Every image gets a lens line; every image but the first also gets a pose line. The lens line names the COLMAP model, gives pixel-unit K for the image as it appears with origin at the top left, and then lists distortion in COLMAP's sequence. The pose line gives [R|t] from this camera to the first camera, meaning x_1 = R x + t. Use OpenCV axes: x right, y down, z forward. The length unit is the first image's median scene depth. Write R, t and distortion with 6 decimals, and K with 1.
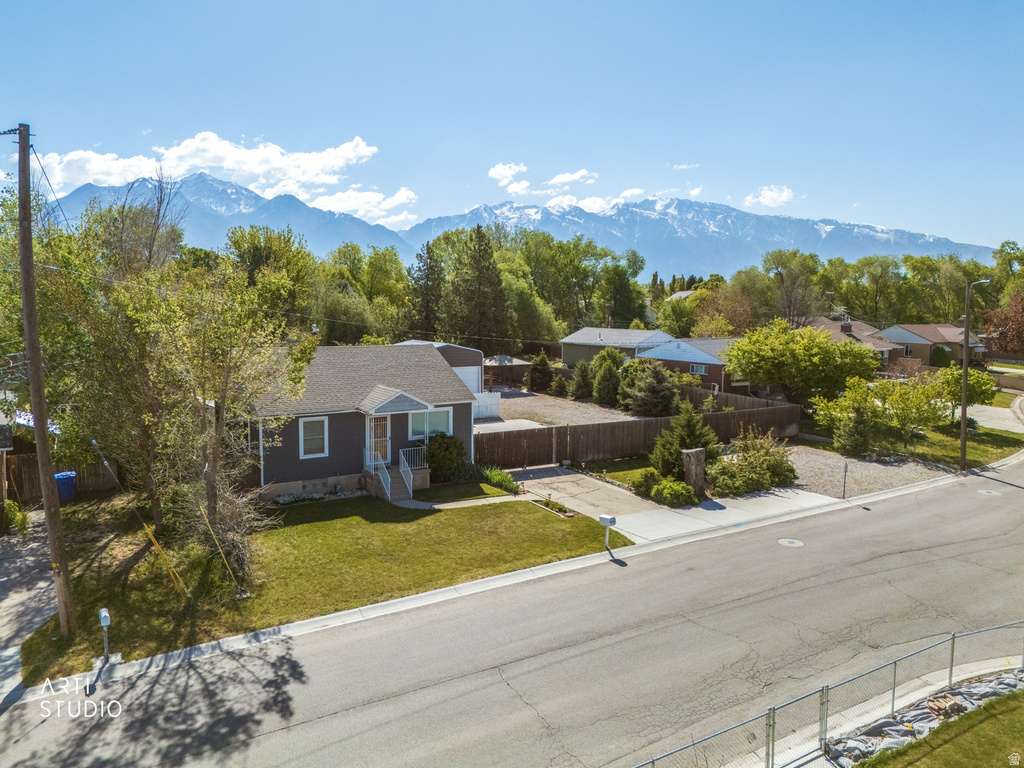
lens RADIAL K [[748.0, 0, 515.0], [0, 748.0, 388.1], [0, 0, 1]] dist [0.082362, -0.080368]
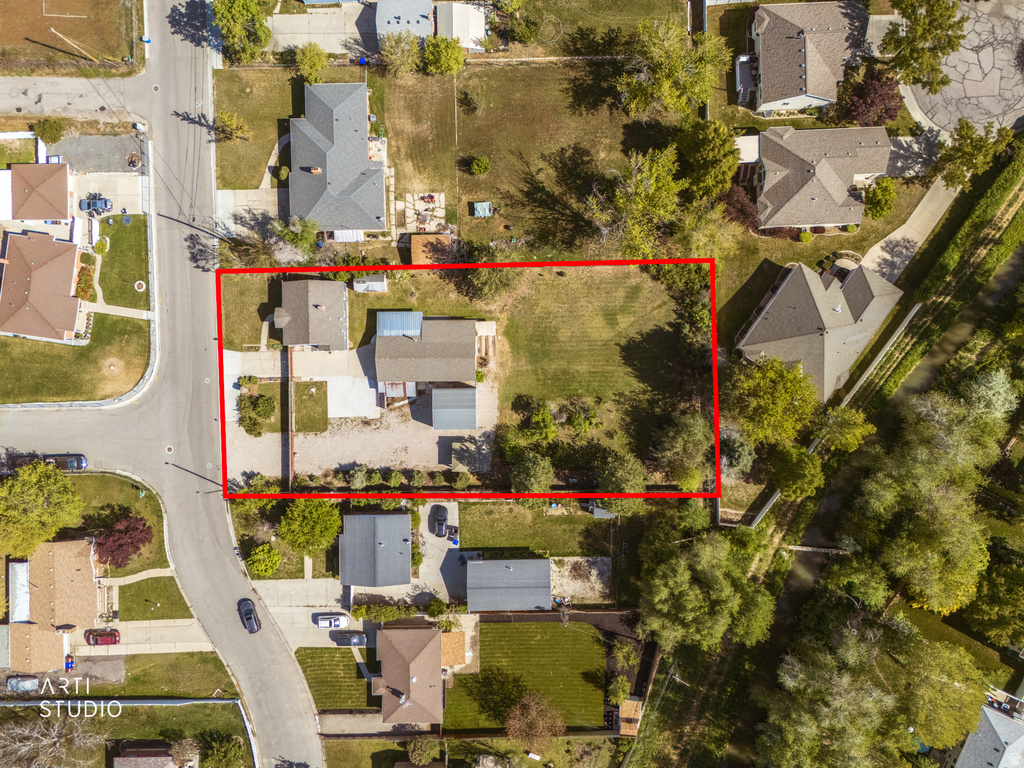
lens RADIAL K [[748.0, 0, 515.0], [0, 748.0, 388.1], [0, 0, 1]] dist [0.082362, -0.080368]
pose [[-0.518025, 0.855353, -0.004700, -0.451728], [-0.089838, -0.048942, 0.994753, -3.820600], [0.850635, 0.515729, 0.102196, 1.819082]]
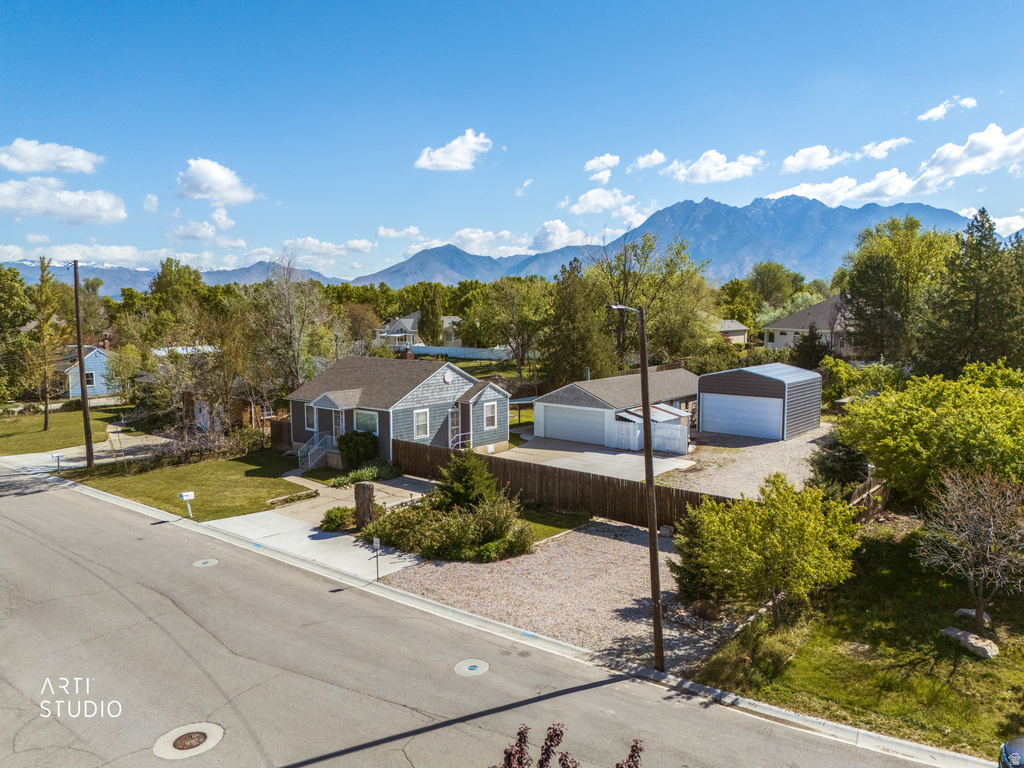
lens RADIAL K [[753.8, 0, 517.2], [0, 753.8, 384.3], [0, 0, 1]] dist [0.060863, -0.039058]
pose [[0.308194, 0.088870, -0.947163, 1.274348], [-0.100337, 0.993110, 0.060533, -0.130432], [0.946017, 0.076379, 0.314988, 0.906595]]
